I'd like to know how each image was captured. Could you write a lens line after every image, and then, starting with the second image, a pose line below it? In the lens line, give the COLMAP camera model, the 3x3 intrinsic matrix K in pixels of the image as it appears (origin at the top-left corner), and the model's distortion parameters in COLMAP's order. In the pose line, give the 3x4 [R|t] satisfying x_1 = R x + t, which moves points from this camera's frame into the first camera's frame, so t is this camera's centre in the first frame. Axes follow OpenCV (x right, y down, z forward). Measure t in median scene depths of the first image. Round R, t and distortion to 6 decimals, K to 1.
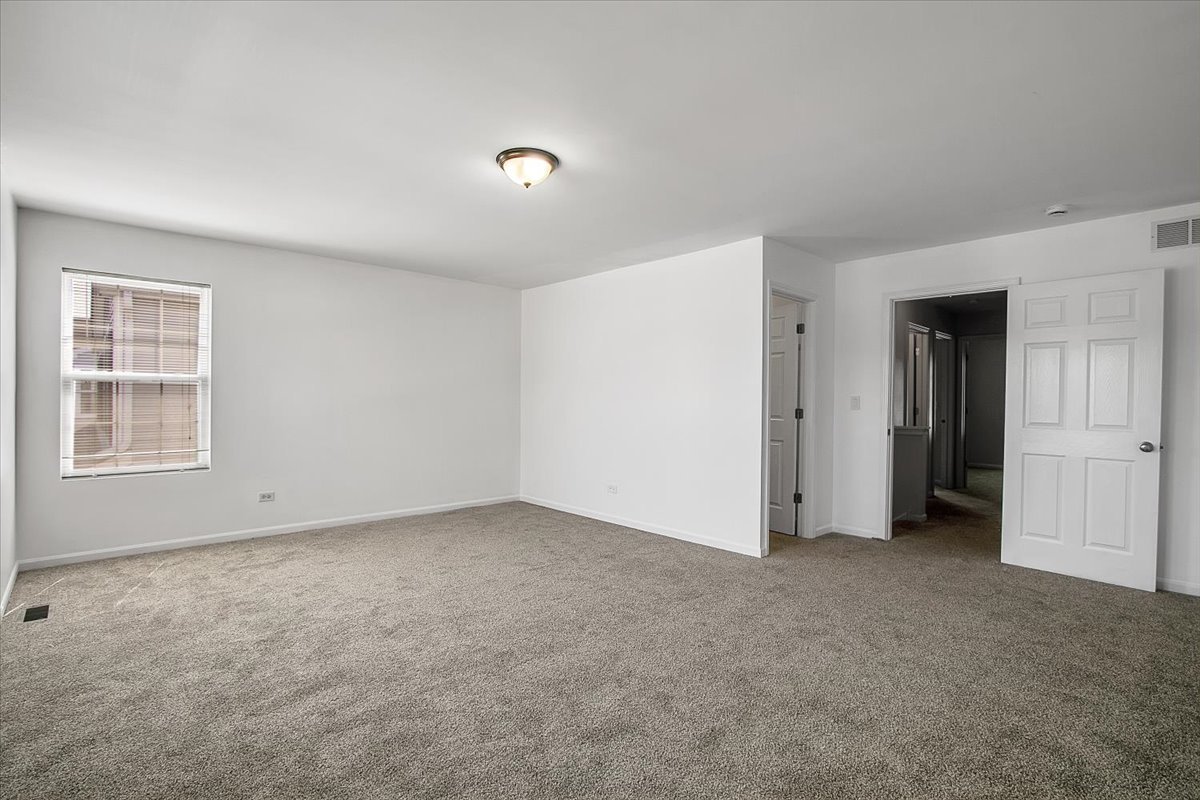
lens RADIAL K [[555.4, 0, 600.0], [0, 555.4, 400.0], [0, 0, 1]] dist [-0.010066, -0.000431]
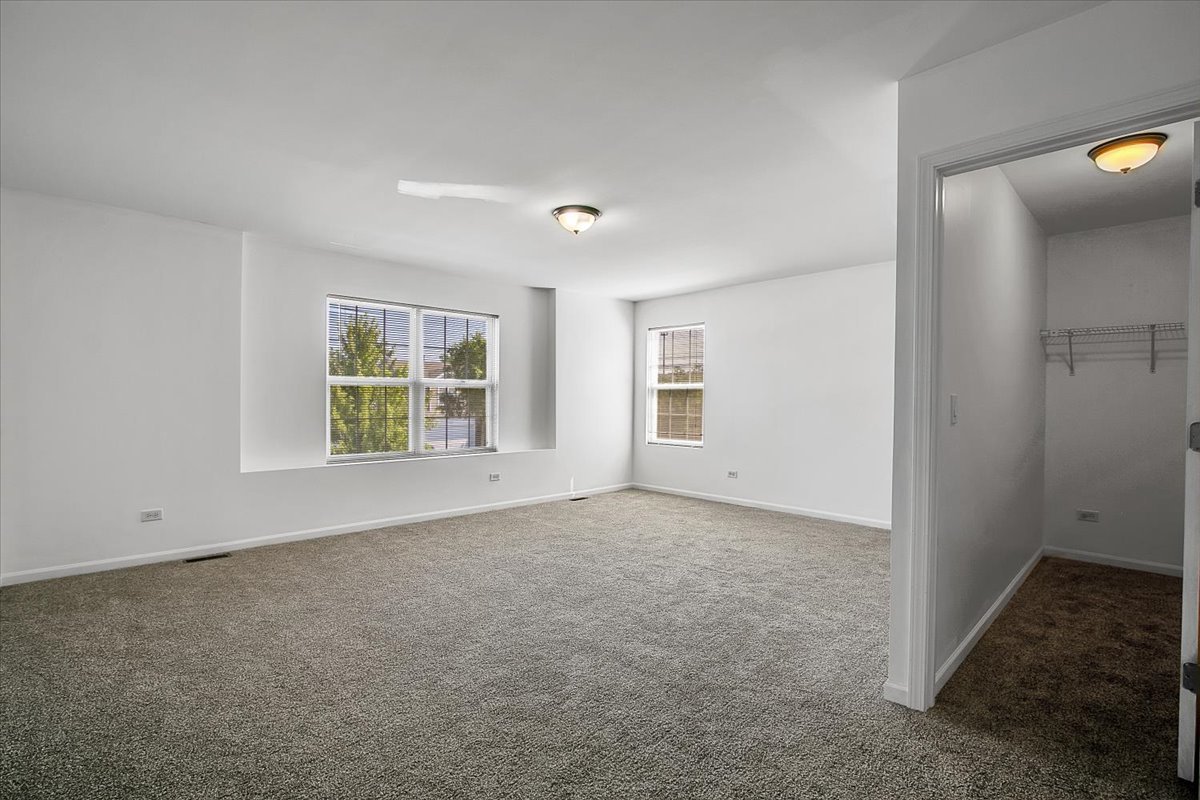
lens RADIAL K [[555.4, 0, 600.0], [0, 555.4, 400.0], [0, 0, 1]] dist [-0.010066, -0.000431]
pose [[0.022648, -0.012322, -0.999668, 0.849782], [-0.015401, 0.999801, -0.012673, 0.023592], [0.999625, 0.015683, 0.022454, 0.776521]]
